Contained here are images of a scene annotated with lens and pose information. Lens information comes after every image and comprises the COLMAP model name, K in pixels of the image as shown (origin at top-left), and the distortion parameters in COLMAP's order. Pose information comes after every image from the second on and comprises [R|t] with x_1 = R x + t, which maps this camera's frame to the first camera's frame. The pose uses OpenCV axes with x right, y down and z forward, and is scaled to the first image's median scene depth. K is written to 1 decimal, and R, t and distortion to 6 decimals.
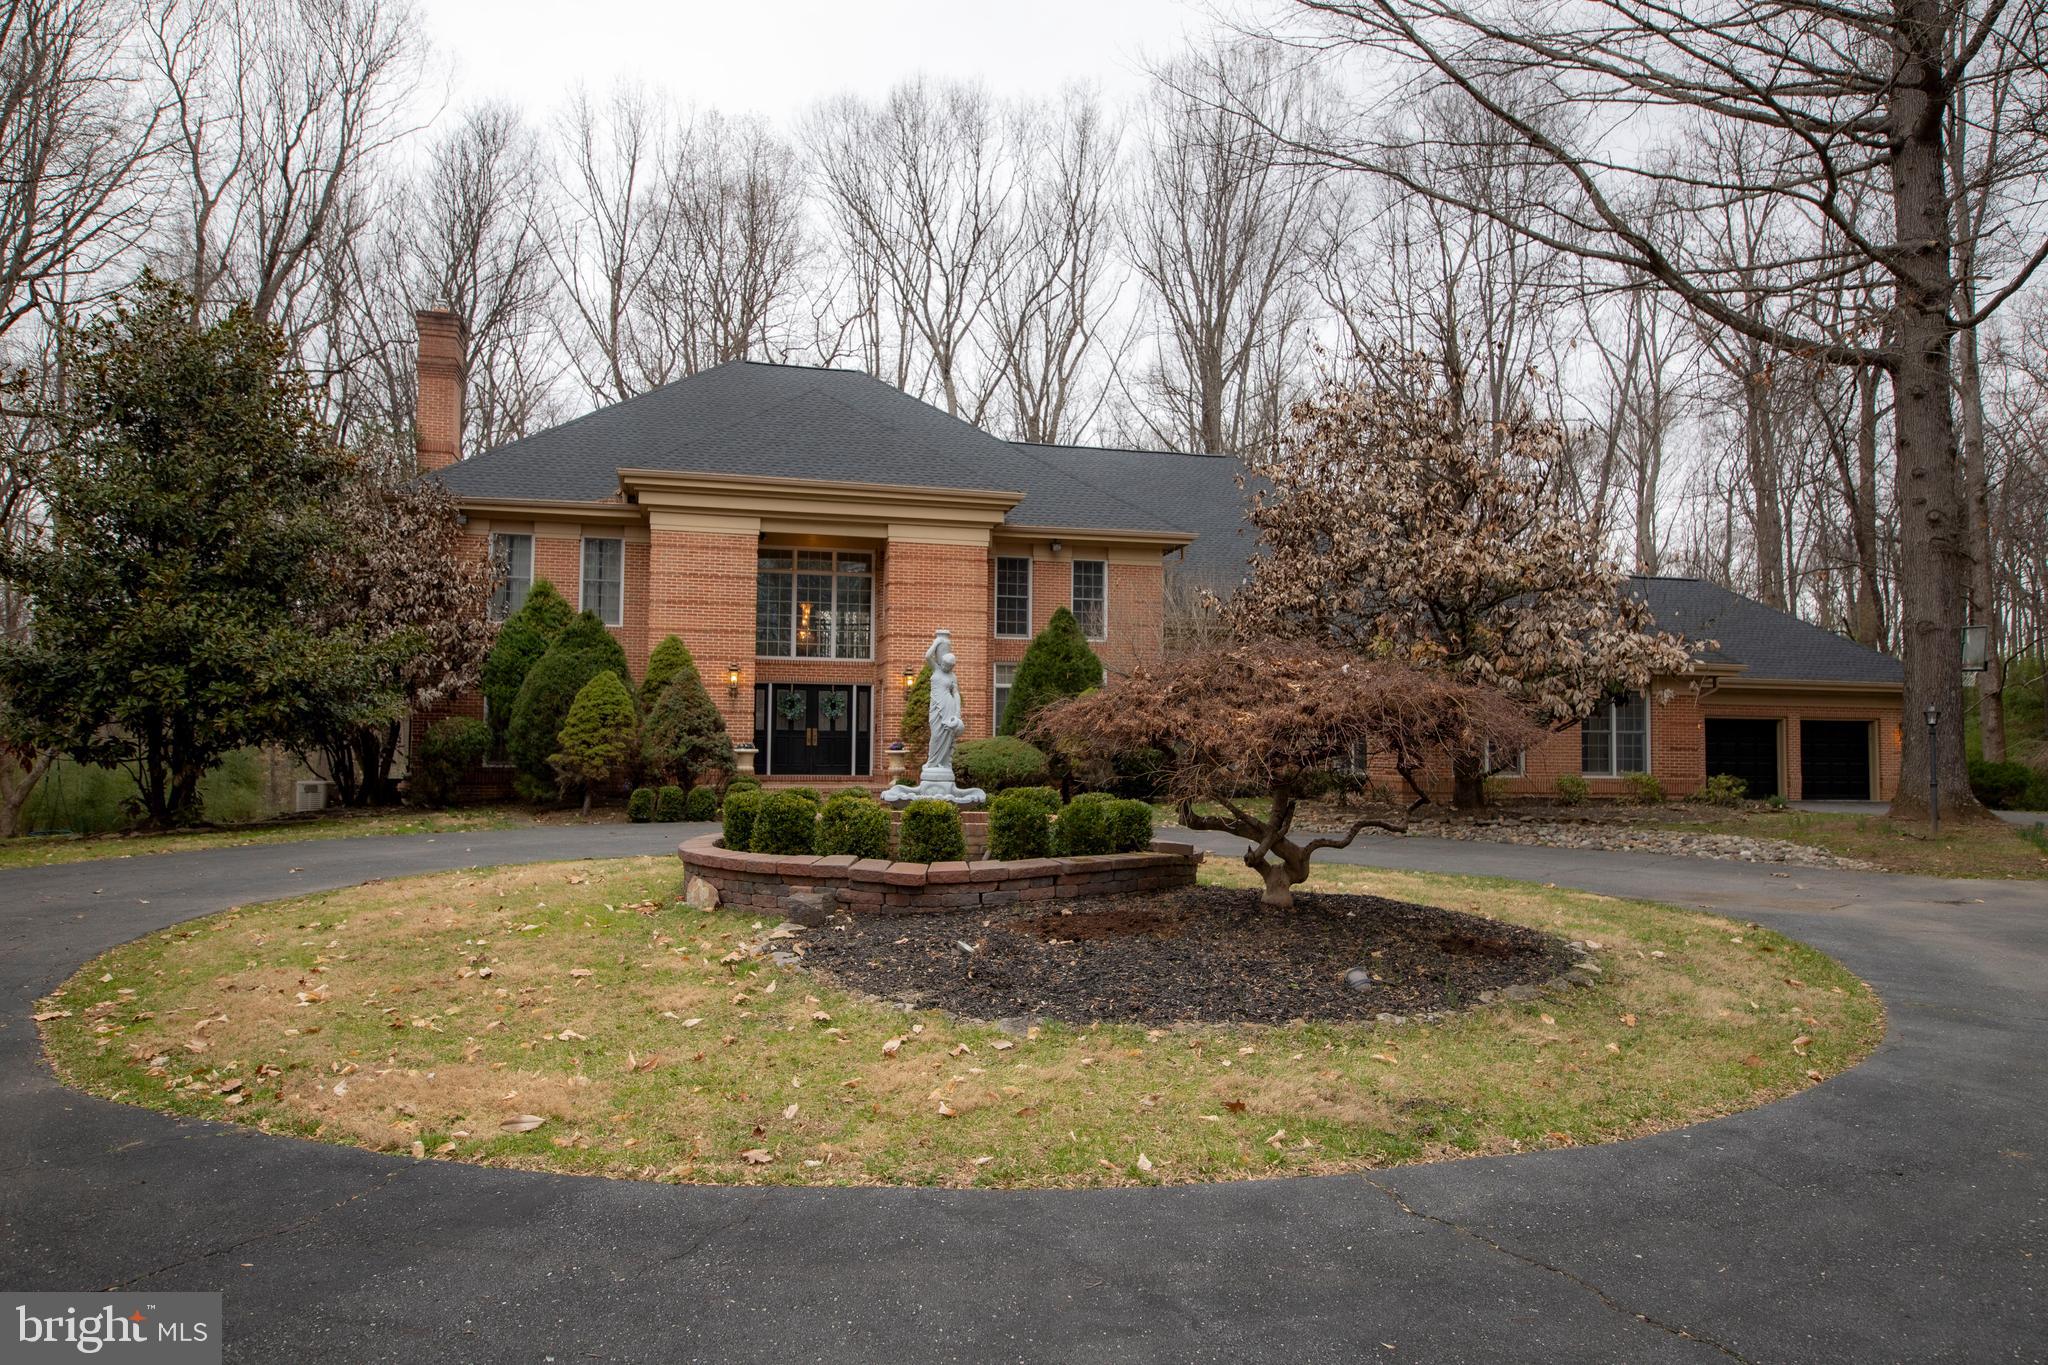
lens RADIAL K [[1319.7, 0, 1023.4], [0, 1319.7, 686.4], [0, 0, 1]] dist [0.021895, -0.006612]
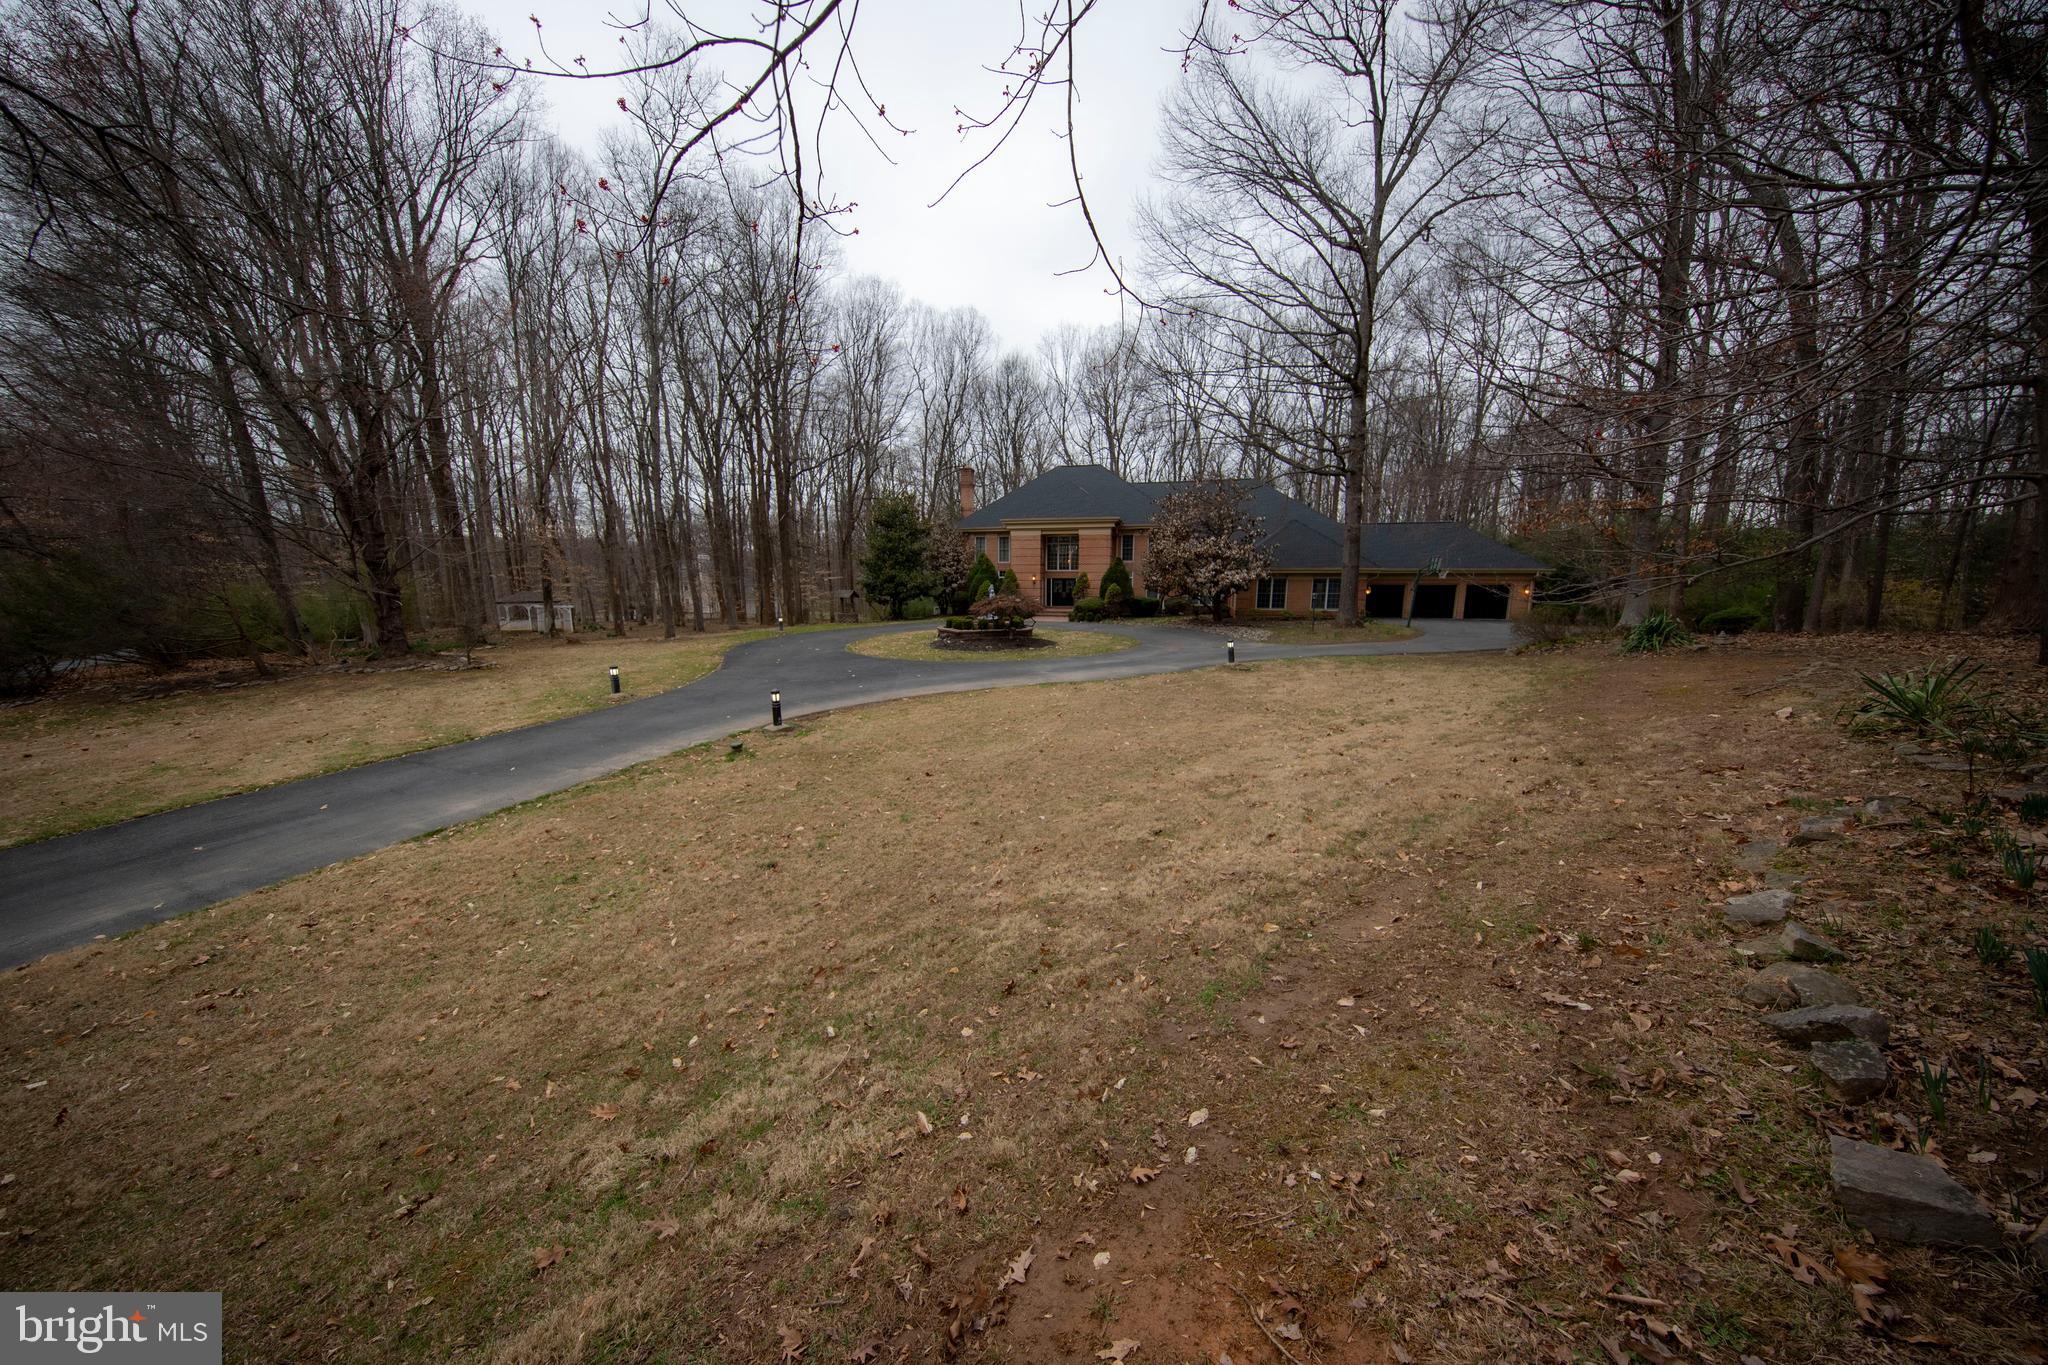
lens RADIAL K [[643.1, 0, 1020.2], [0, 643.1, 687.6], [0, 0, 1]] dist [0.004115, -0.003270]
pose [[0.882316, 0.069556, -0.465490, 0.543352], [0.031195, 0.978202, 0.205297, -0.072060], [0.469623, -0.195658, 0.860913, -0.514198]]
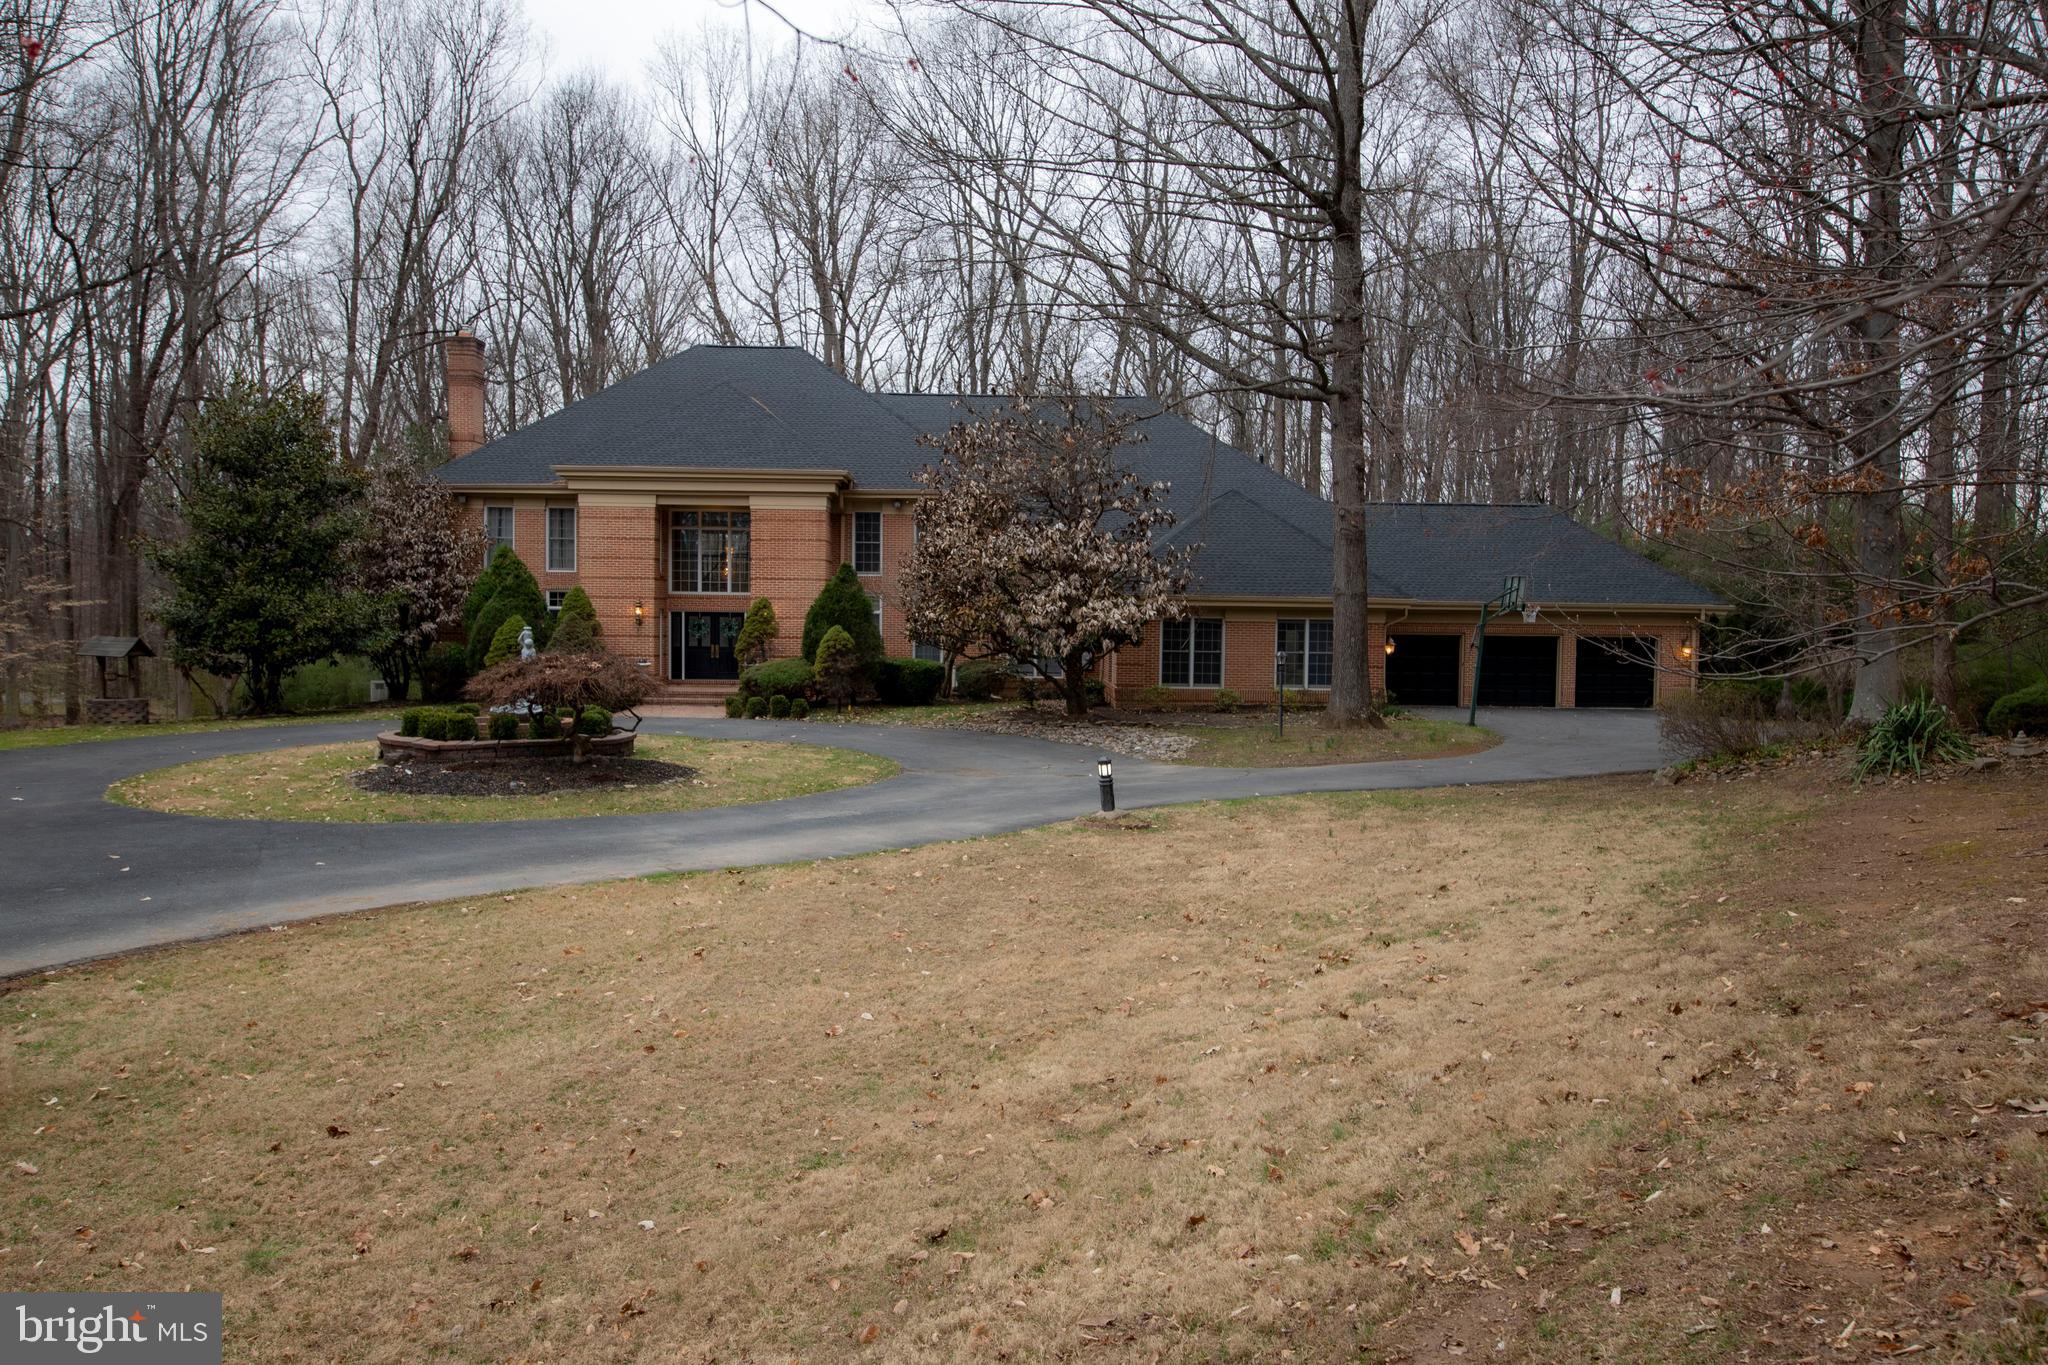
lens RADIAL K [[1565.8, 0, 1023.6], [0, 1565.8, 691.4], [0, 0, 1]] dist [0.020381, -0.004472]
pose [[0.973548, 0.013040, -0.228112, 0.547215], [0.008639, 0.995555, 0.093780, -0.073110], [0.228321, -0.093270, 0.969108, -0.514360]]
